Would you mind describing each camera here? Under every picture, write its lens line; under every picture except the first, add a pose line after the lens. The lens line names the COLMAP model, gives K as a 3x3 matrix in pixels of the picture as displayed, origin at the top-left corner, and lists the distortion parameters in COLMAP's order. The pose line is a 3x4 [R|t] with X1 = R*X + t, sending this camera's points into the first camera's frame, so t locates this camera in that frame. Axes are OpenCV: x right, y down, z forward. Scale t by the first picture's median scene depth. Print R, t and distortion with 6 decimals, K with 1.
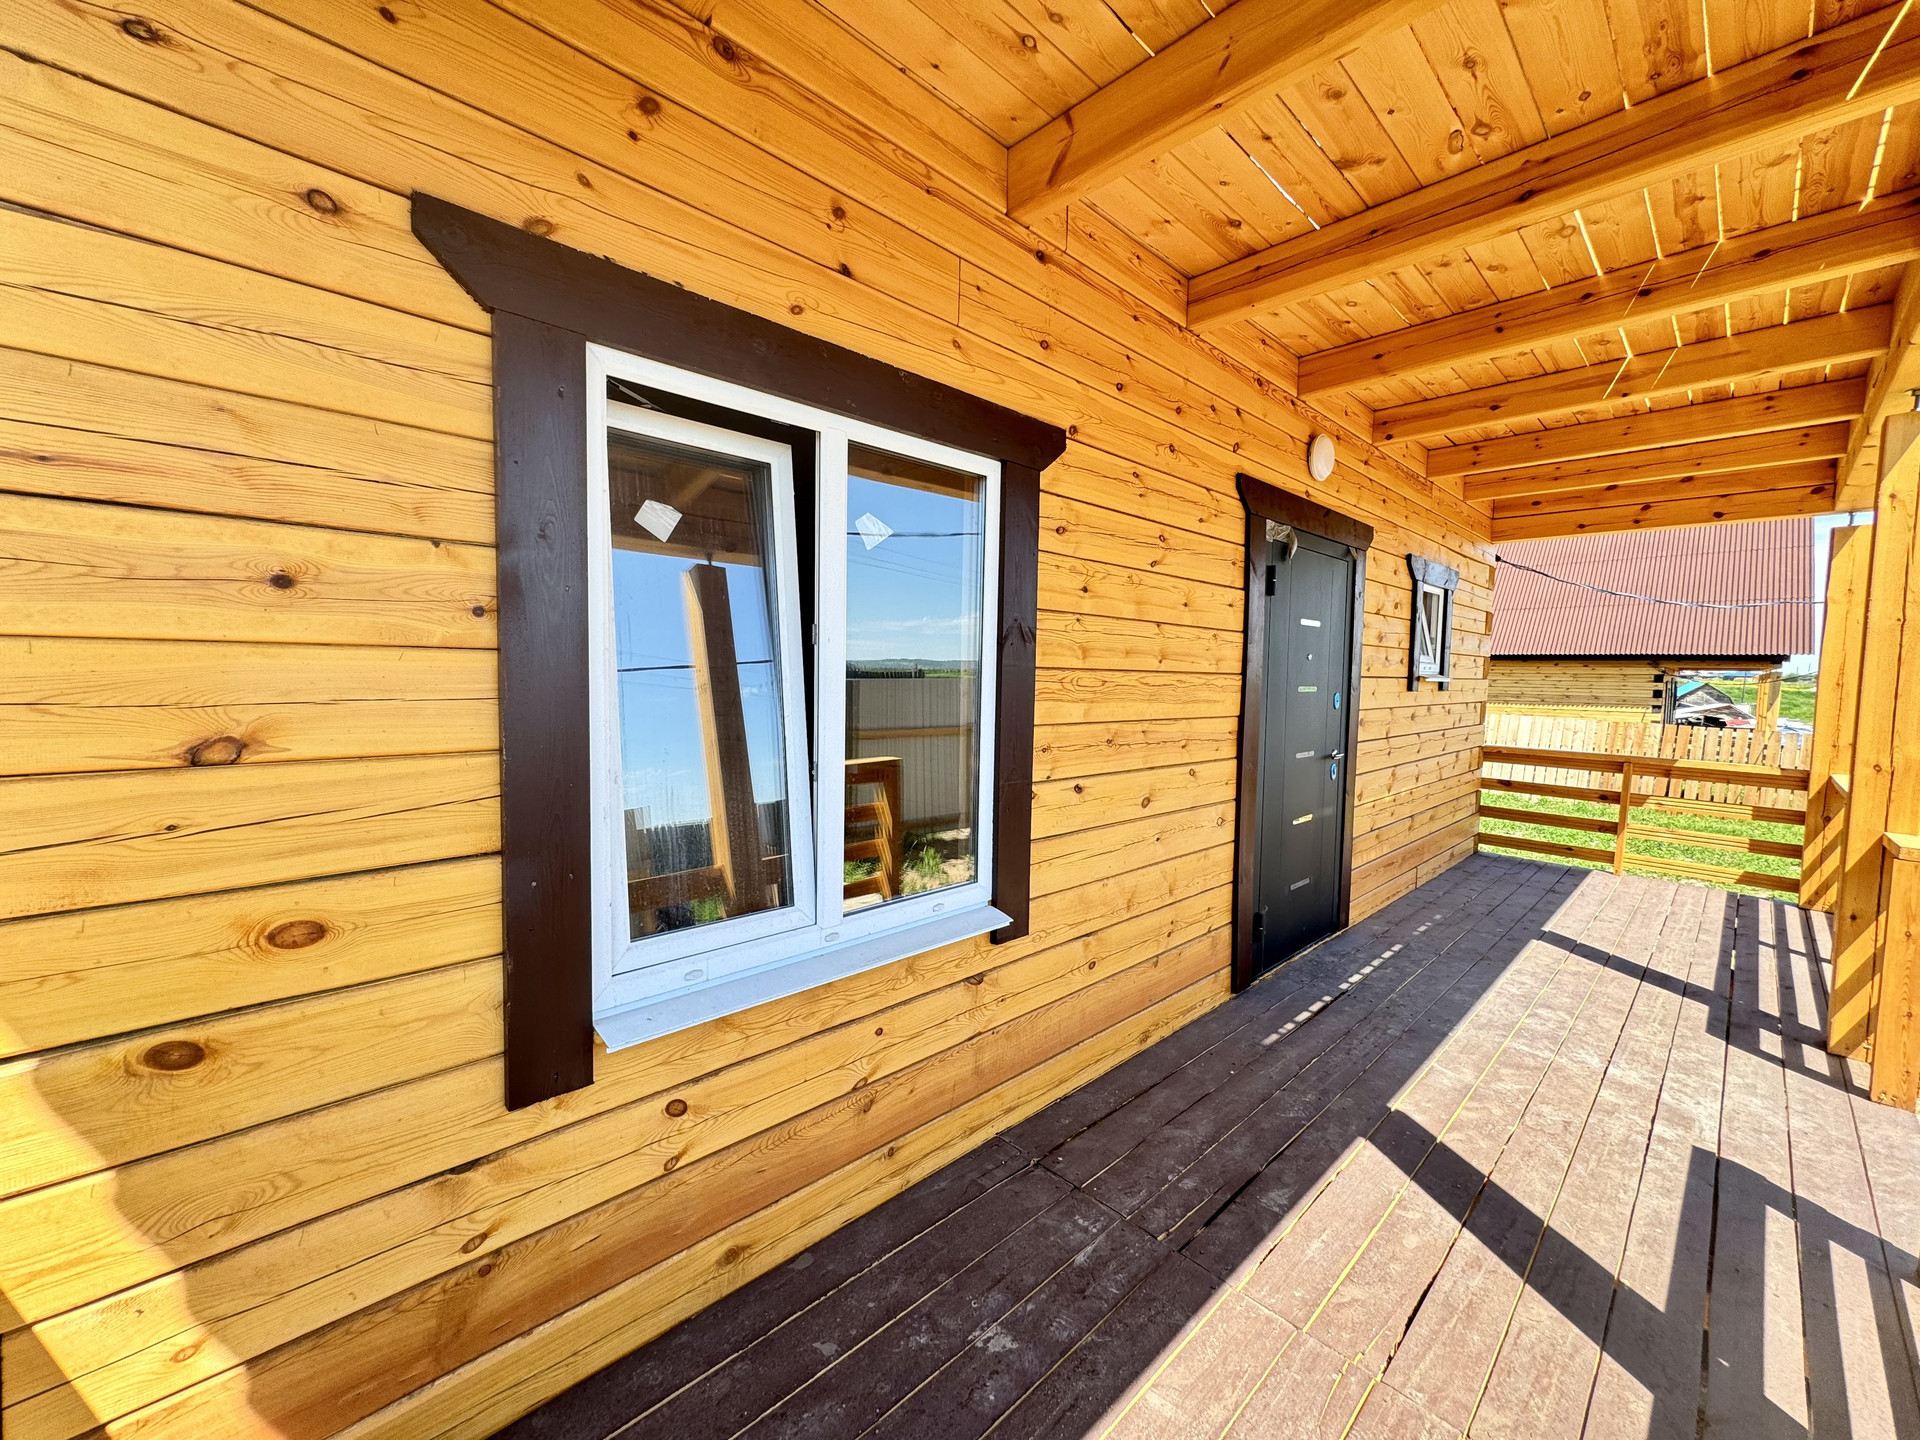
lens RADIAL K [[770.9, 0, 959.9], [0, 770.9, 719.4], [0, 0, 1]] dist [-0.002890, 0.001249]
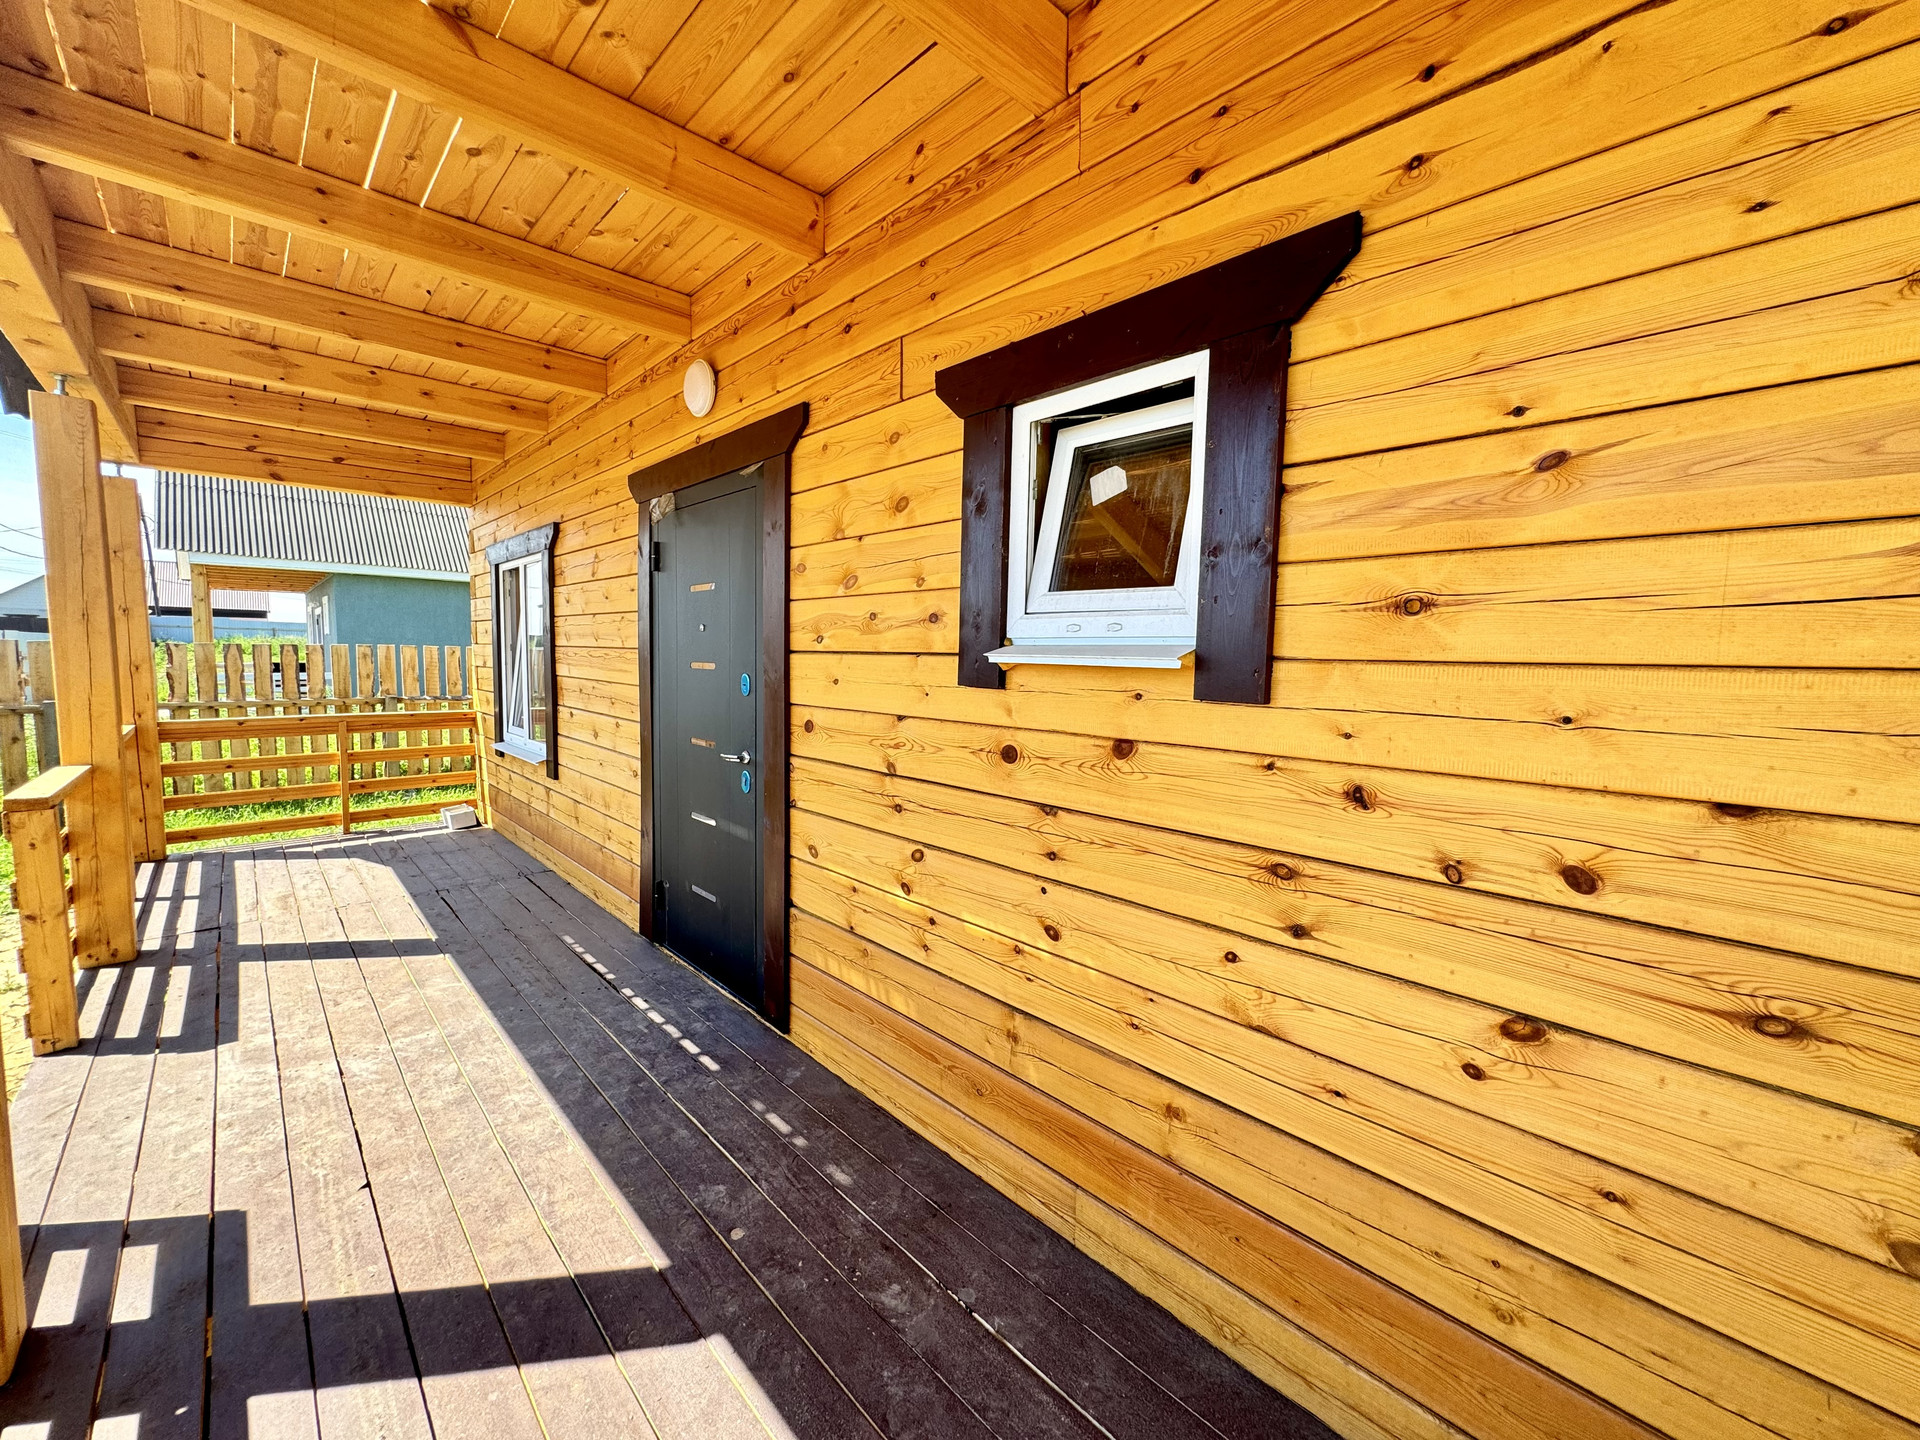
lens RADIAL K [[770.9, 0, 956.4], [0, 770.9, 718.8], [0, 0, 1]] dist [-0.002890, 0.001249]
pose [[-0.014009, 0.066270, -0.997703, 1.707012], [-0.079973, 0.994530, 0.067182, -0.079981], [0.996699, 0.080731, -0.008632, 1.696250]]
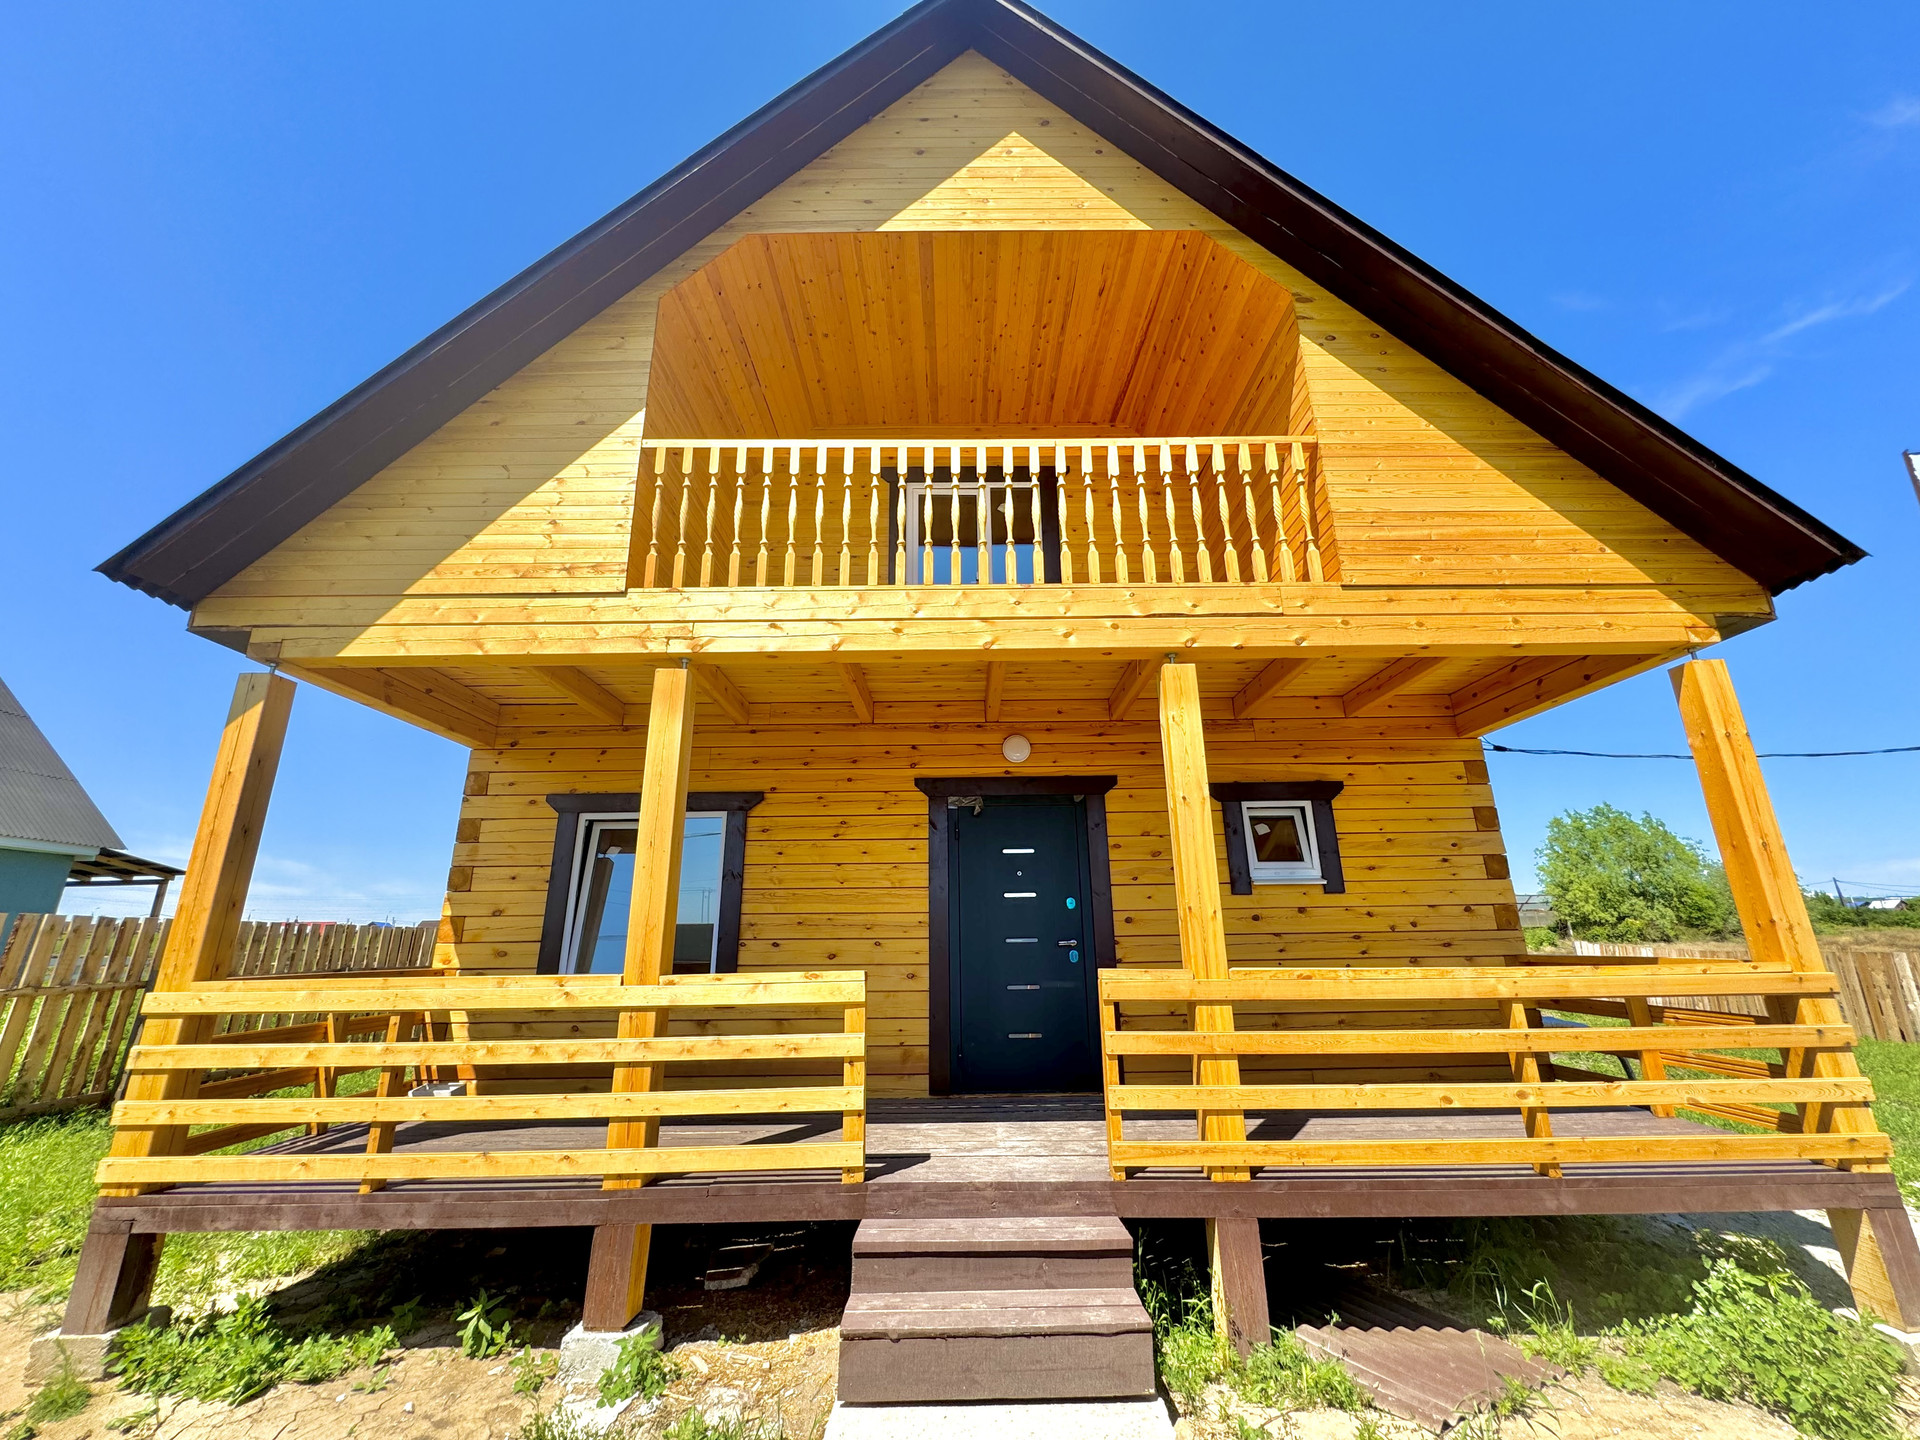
lens RADIAL K [[770.9, 0, 952.5], [0, 770.9, 714.4], [0, 0, 1]] dist [-0.002890, 0.001249]
pose [[0.719867, -0.224599, -0.656770, 1.875288], [-0.017143, 0.940160, -0.340301, 0.188869], [0.693900, 0.256231, 0.672940, -0.262577]]
